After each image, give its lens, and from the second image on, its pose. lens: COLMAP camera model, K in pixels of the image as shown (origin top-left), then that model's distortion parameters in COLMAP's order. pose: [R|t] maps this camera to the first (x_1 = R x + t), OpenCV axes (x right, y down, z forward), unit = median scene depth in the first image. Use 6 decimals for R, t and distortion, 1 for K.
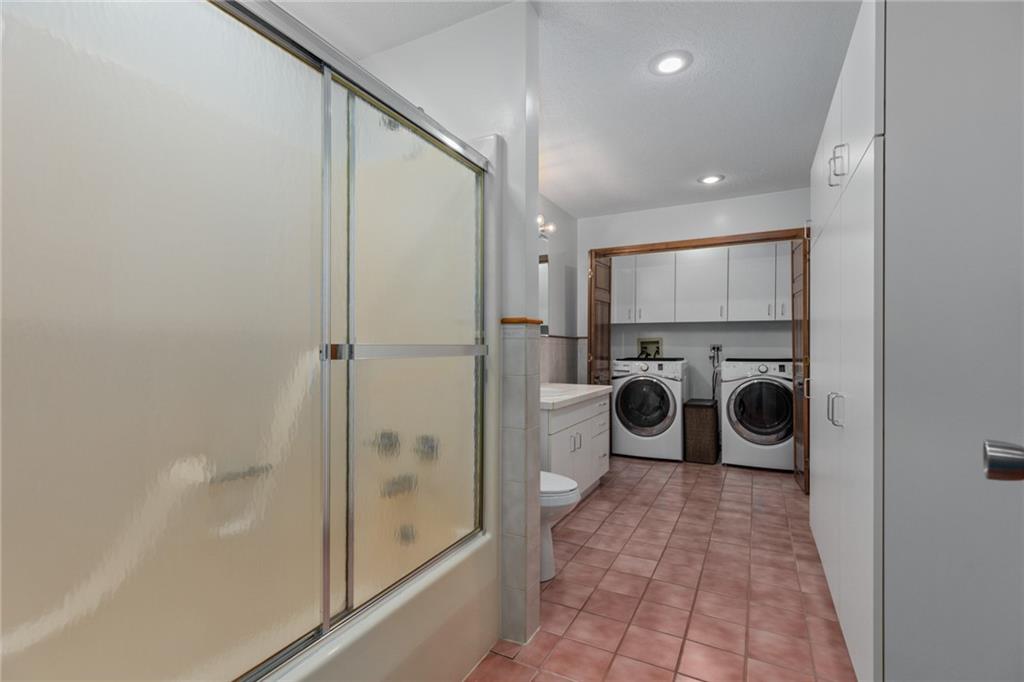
lens RADIAL K [[462.1, 0, 513.9], [0, 462.1, 346.8], [0, 0, 1]] dist [0.006497, -0.000598]
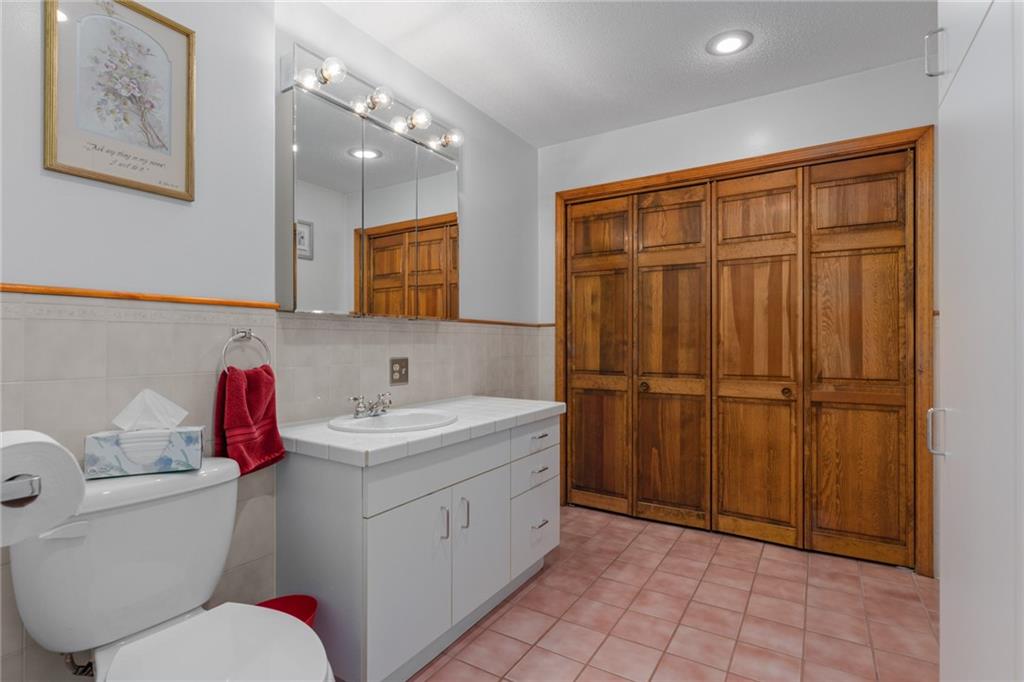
lens RADIAL K [[502.0, 0, 509.6], [0, 502.0, 338.7], [0, 0, 1]] dist [-0.005392, -0.001341]
pose [[0.997328, -0.003149, -0.072989, 0.201474], [0.002769, 0.999982, -0.005309, 0.005504], [0.073004, 0.005092, 0.997319, 0.369557]]
